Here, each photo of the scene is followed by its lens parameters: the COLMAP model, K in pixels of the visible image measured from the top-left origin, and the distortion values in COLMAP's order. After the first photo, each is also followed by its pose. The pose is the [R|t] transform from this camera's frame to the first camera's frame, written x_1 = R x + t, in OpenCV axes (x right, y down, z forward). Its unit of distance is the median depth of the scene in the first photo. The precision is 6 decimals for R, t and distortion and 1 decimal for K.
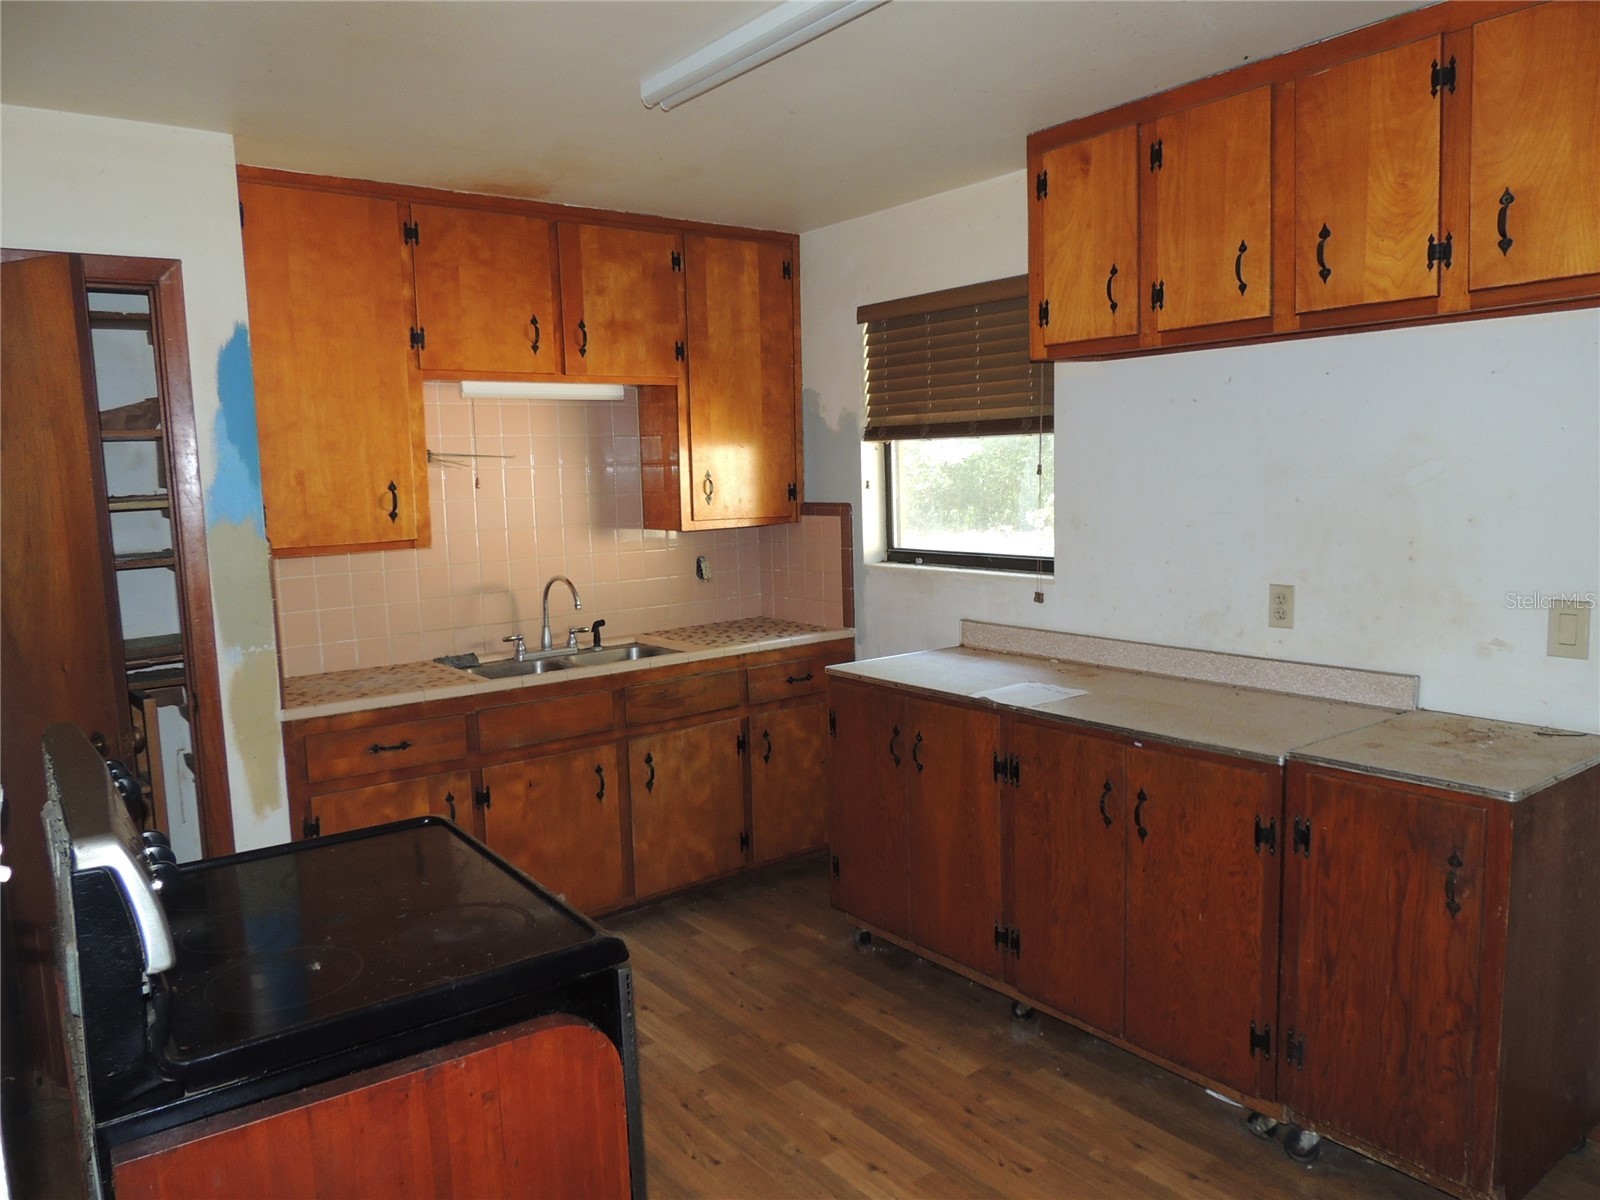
lens RADIAL K [[1140.3, 0, 800.0], [0, 1140.3, 600.0], [0, 0, 1]] dist [-0.023276, 0.002741]
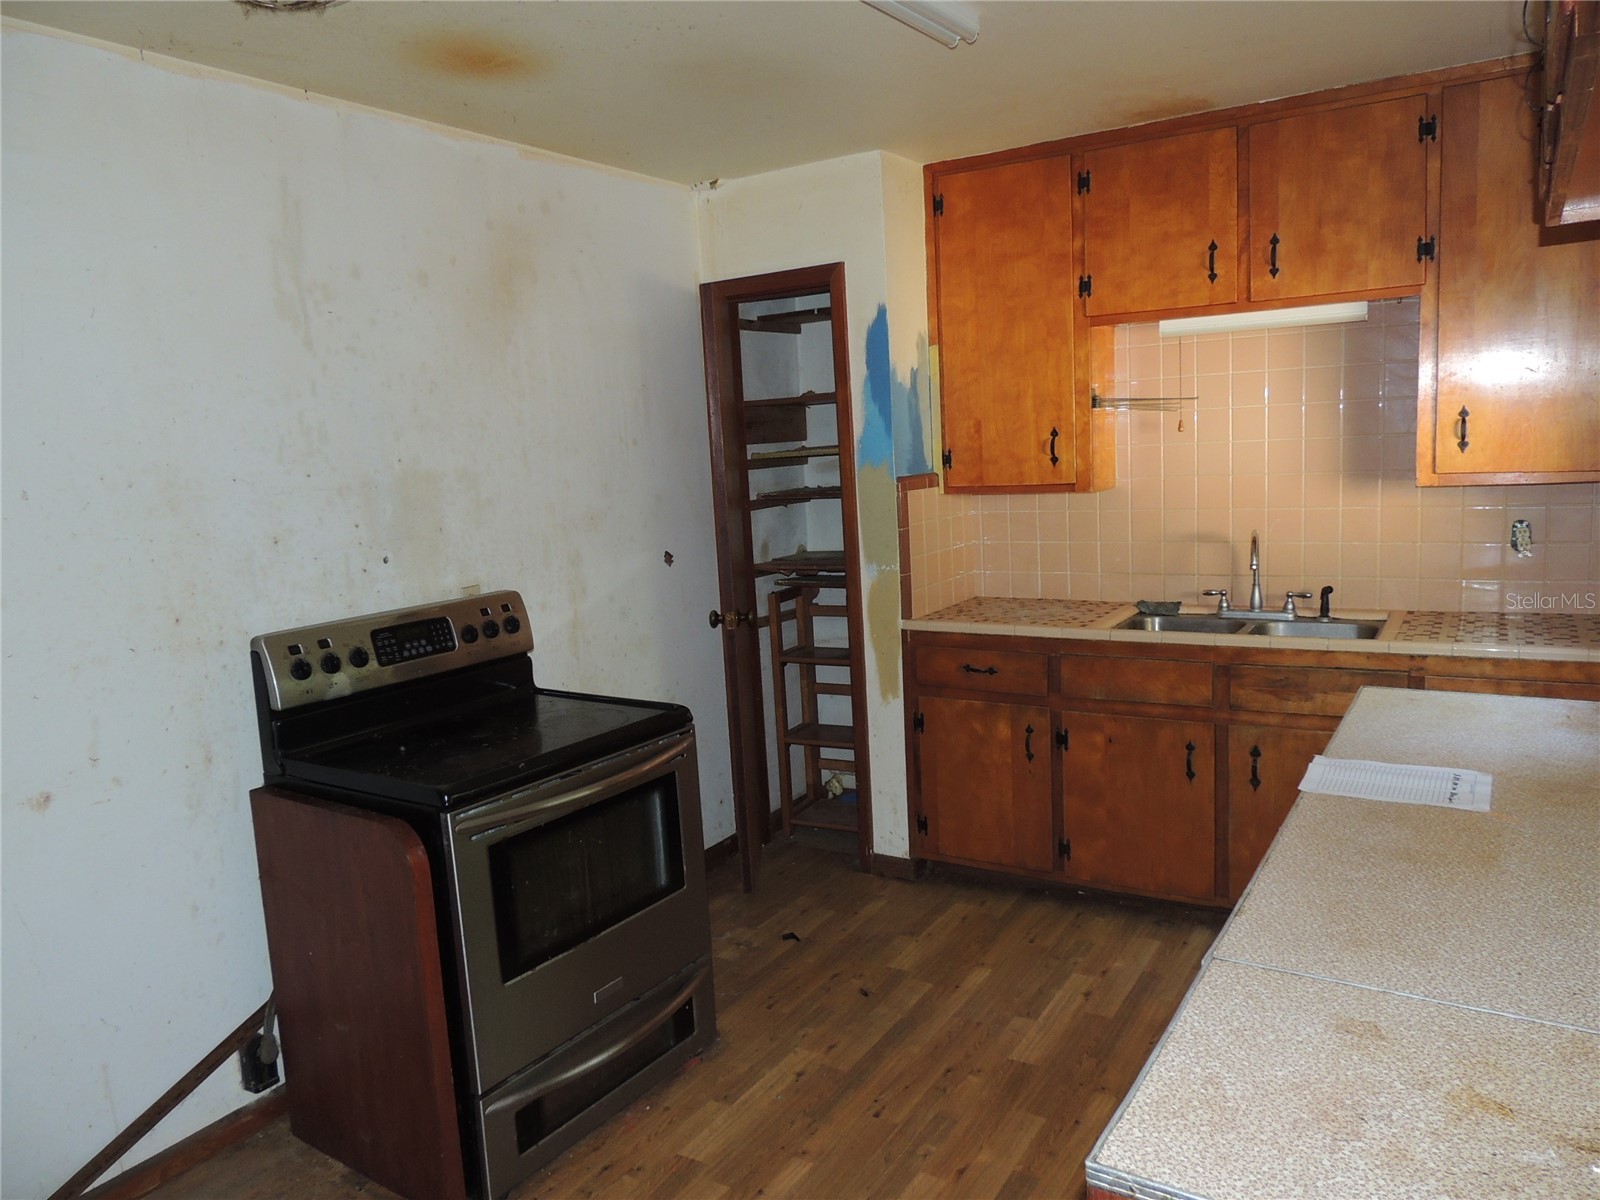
lens RADIAL K [[1140.3, 0, 800.0], [0, 1140.3, 600.0], [0, 0, 1]] dist [-0.023276, 0.002741]
pose [[0.347565, 0.141579, -0.926906, 0.567967], [-0.065219, 0.989791, 0.126729, -0.064715], [0.935385, 0.016405, 0.353250, 0.407687]]
